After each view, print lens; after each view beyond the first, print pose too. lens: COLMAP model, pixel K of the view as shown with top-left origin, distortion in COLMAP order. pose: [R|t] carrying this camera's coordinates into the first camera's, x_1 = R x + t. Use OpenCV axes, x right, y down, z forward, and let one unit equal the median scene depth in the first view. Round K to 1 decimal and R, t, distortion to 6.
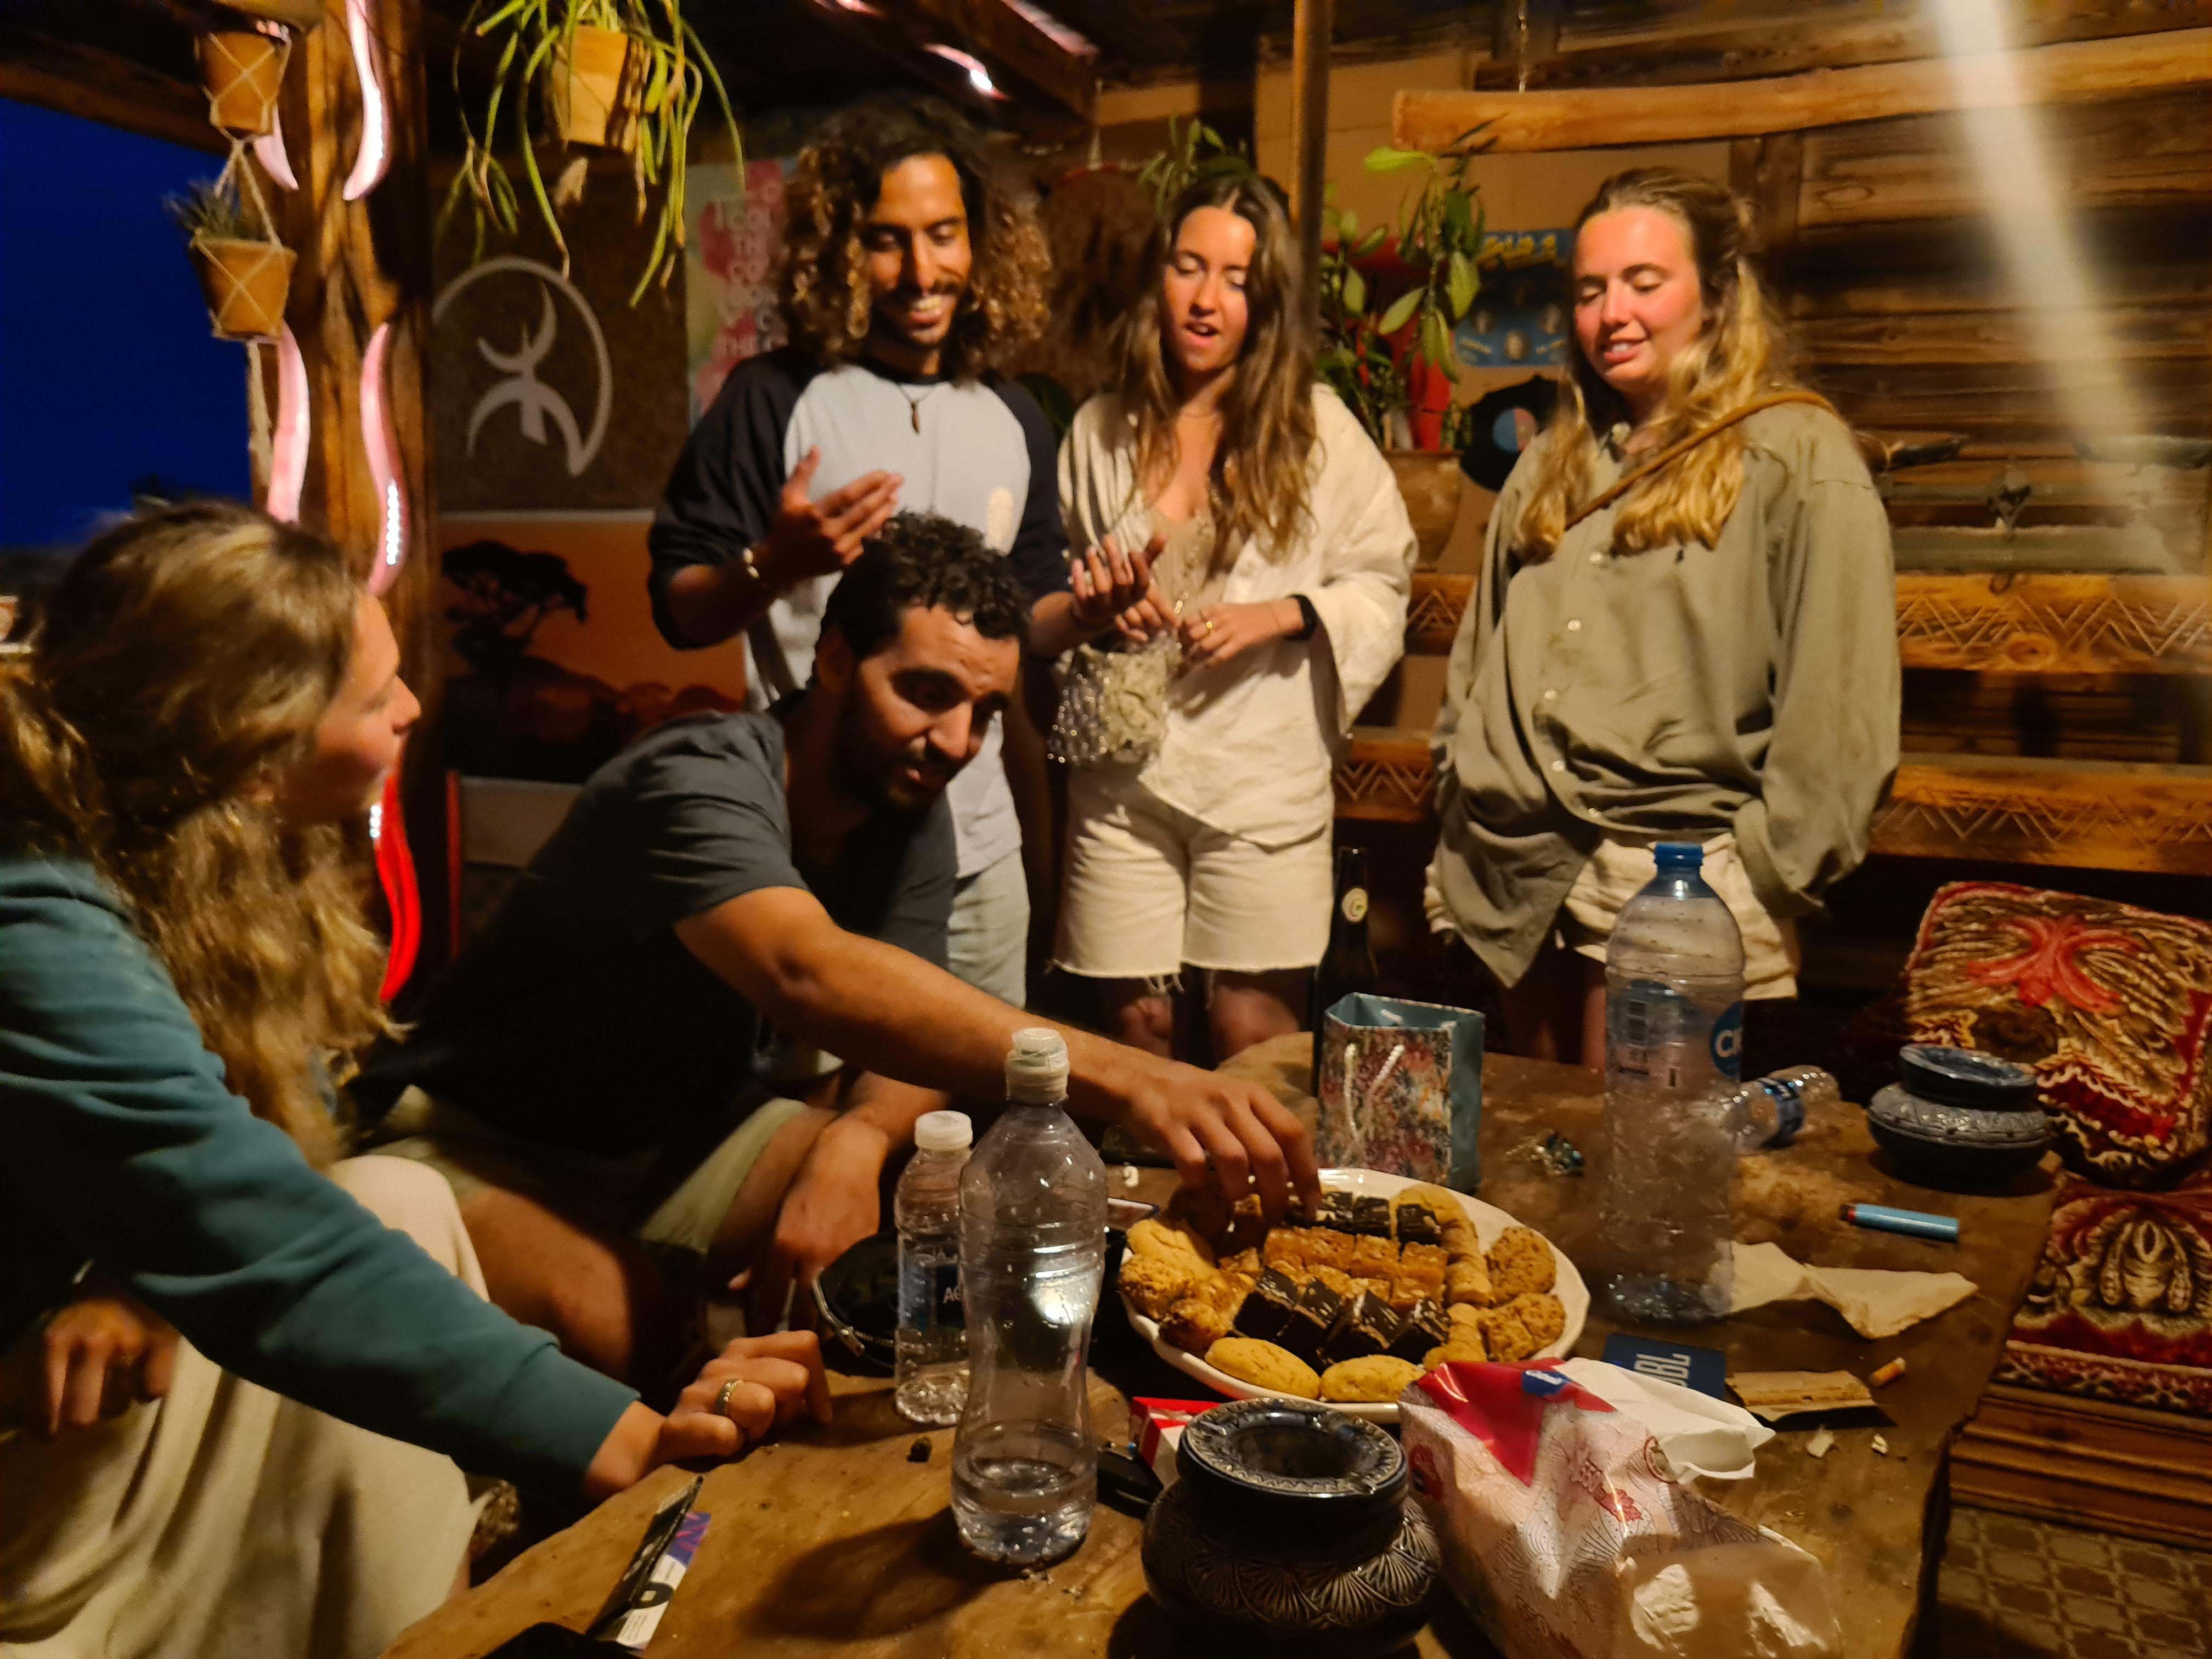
lens RADIAL K [[1711.2, 0, 1100.0], [0, 1711.2, 820.6], [0, 0, 1]] dist [-0.043938, 0.060159]
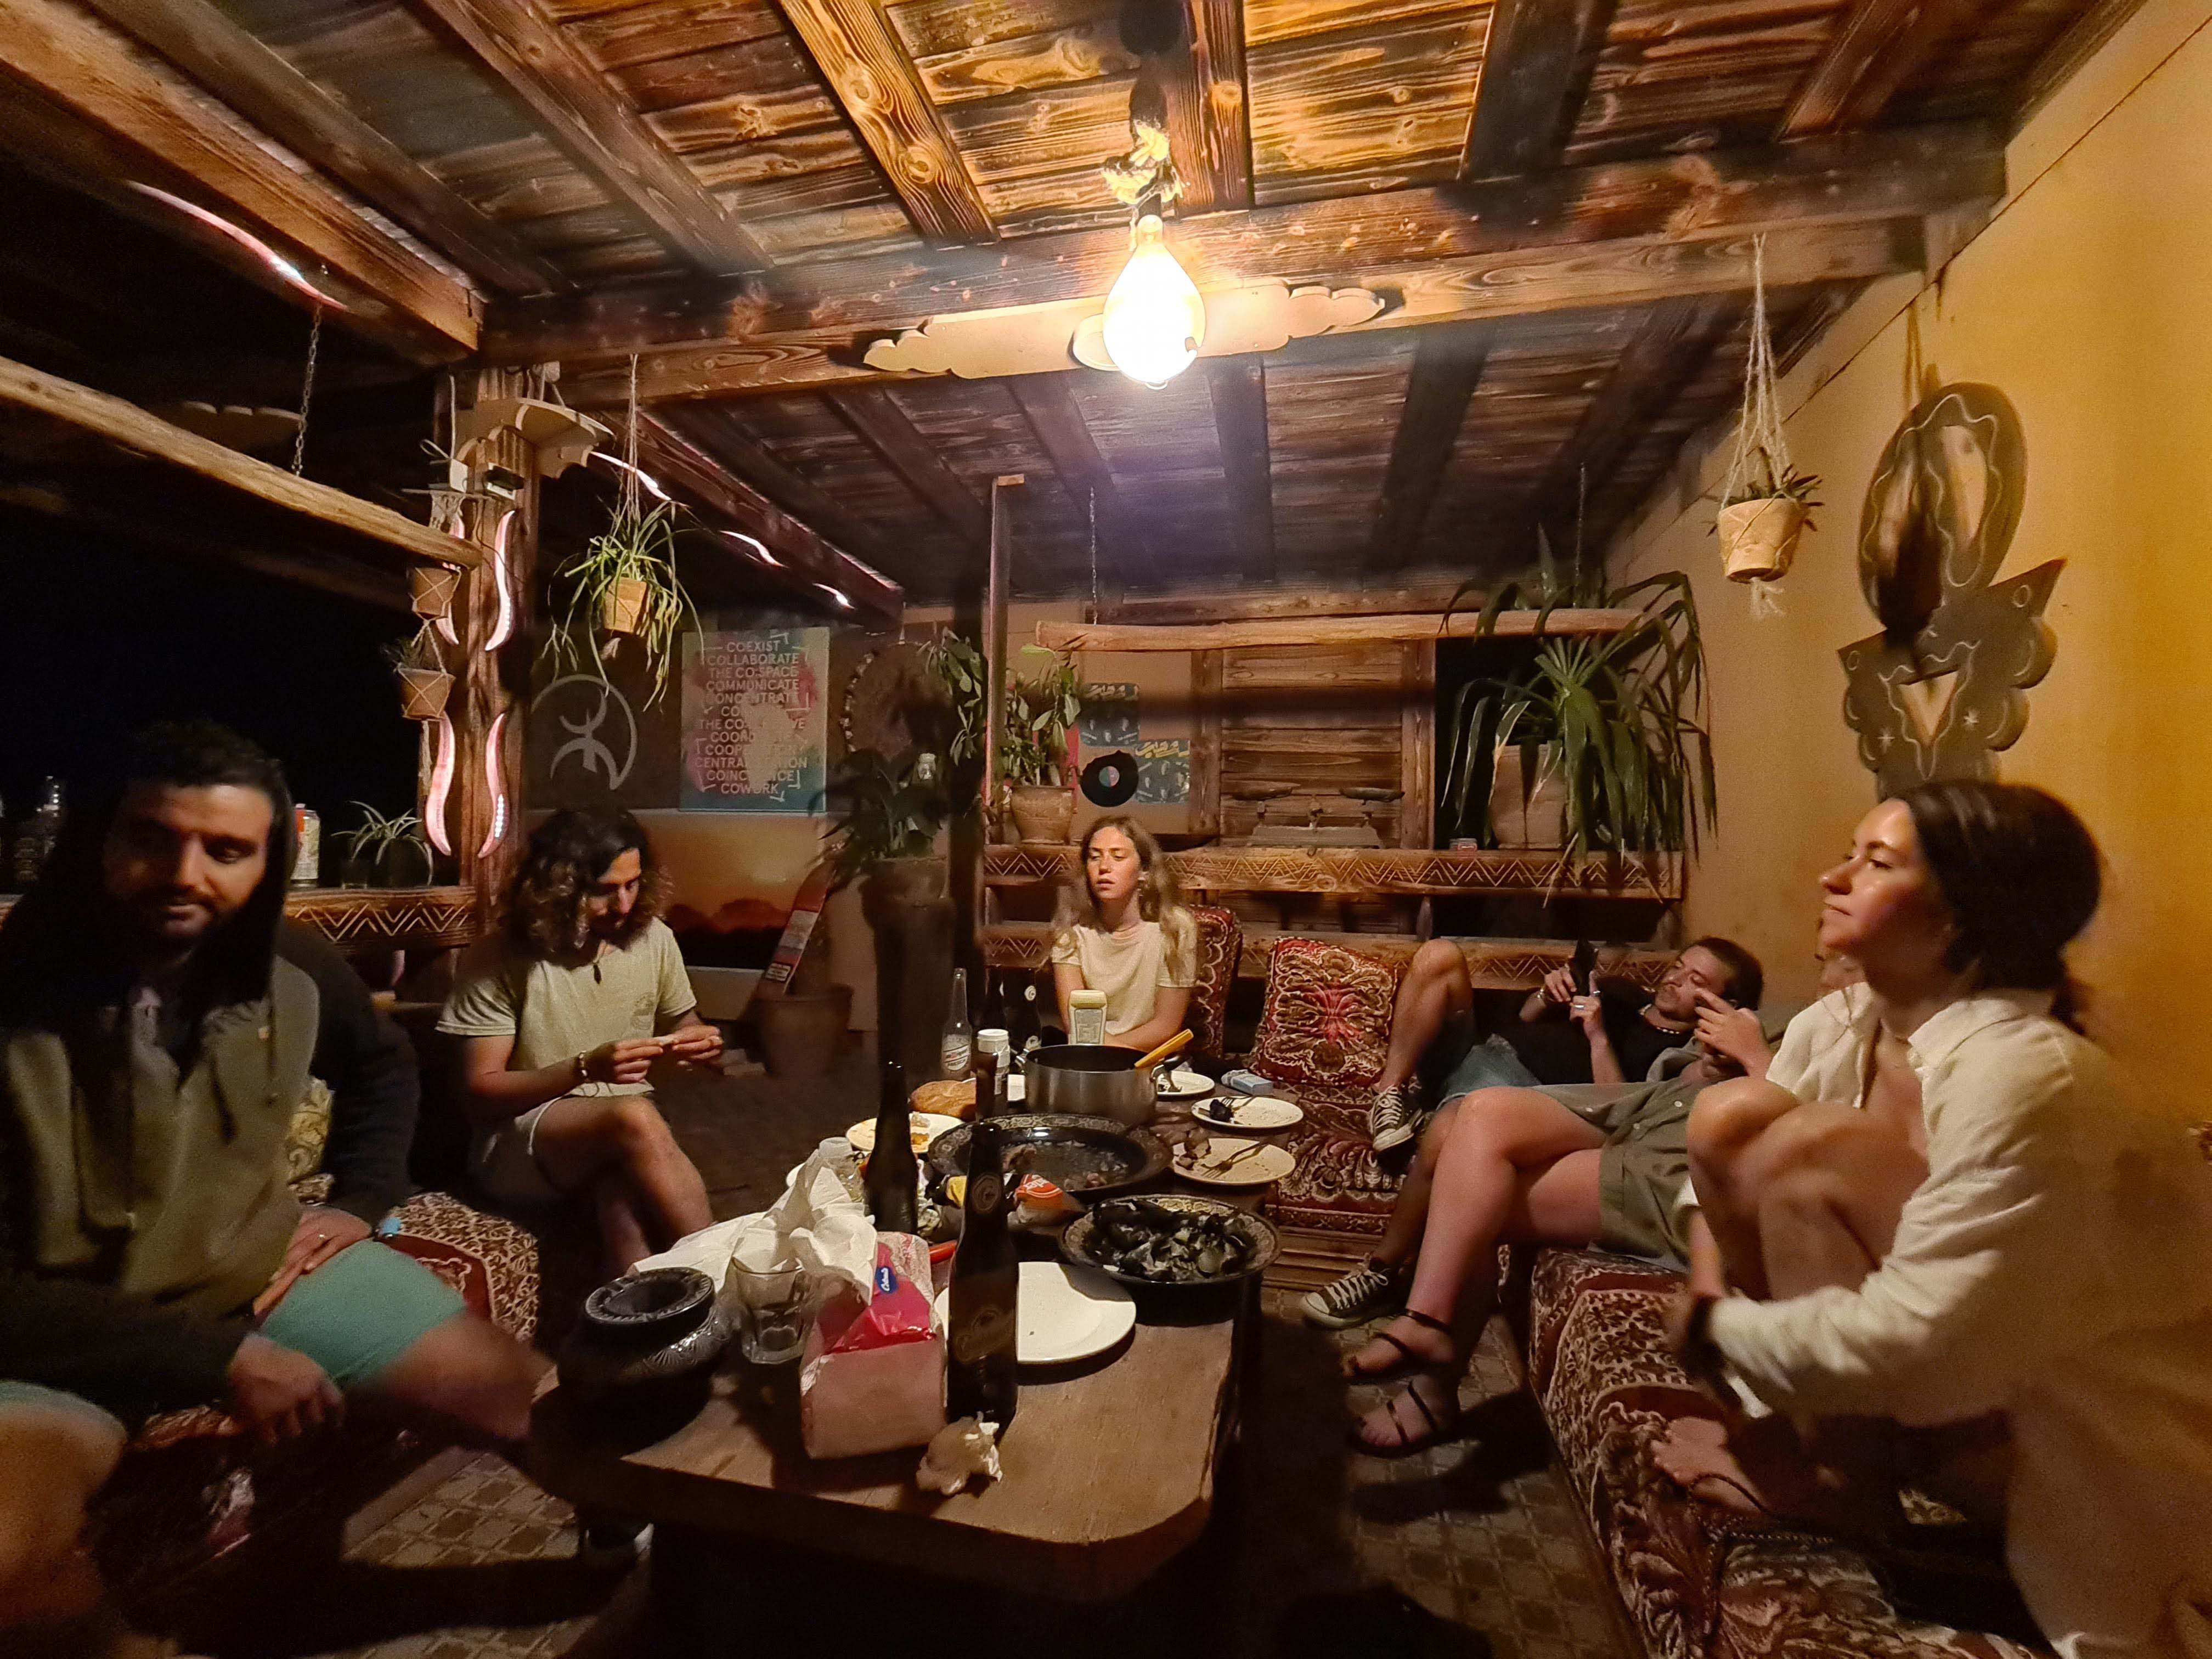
lens RADIAL K [[915.2, 0, 1095.7], [0, 915.2, 831.7], [0, 0, 1]] dist [-0.004010, -0.000458]
pose [[0.982616, 0.009541, 0.185404, 0.043234], [0.019662, 0.987713, -0.155038, 0.011522], [-0.184605, 0.155989, 0.970355, -0.096470]]
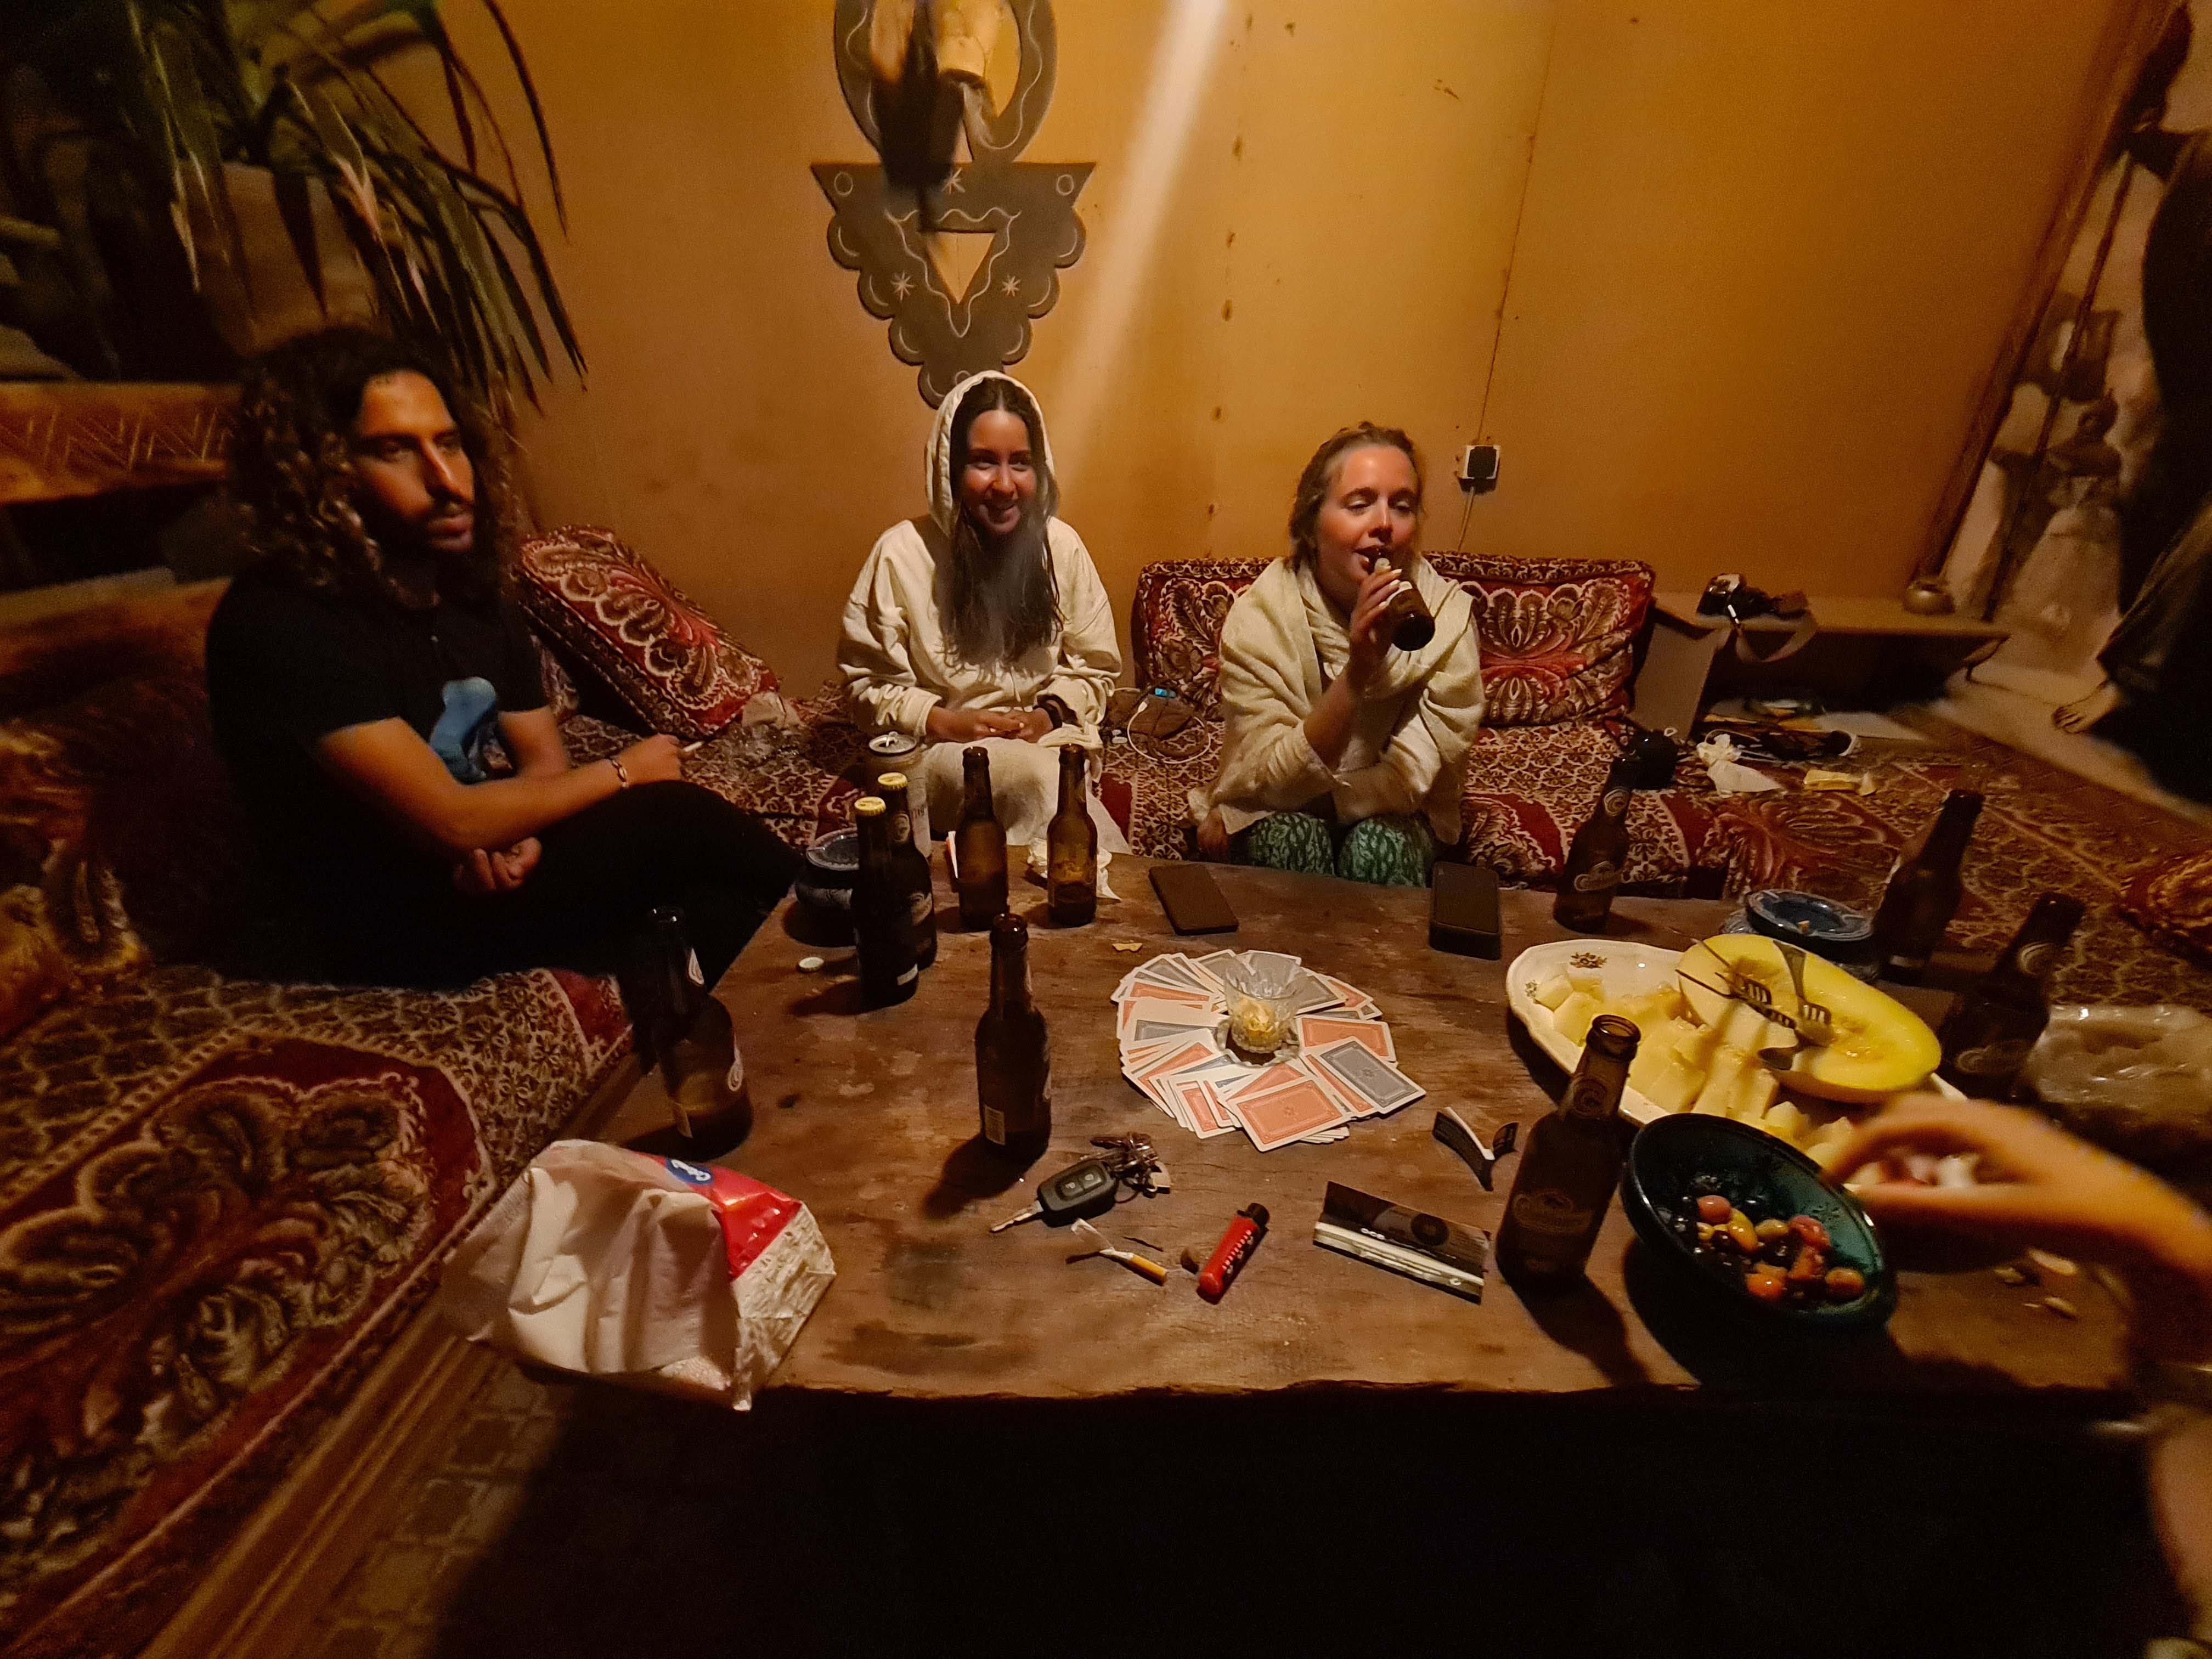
lens RADIAL K [[915.2, 0, 1095.7], [0, 915.2, 831.7], [0, 0, 1]] dist [-0.004010, -0.000458]
pose [[-0.349711, -0.415560, 0.839650, -0.127444], [0.102083, 0.874002, 0.475079, -0.110085], [-0.931280, 0.251854, -0.263226, 0.671373]]
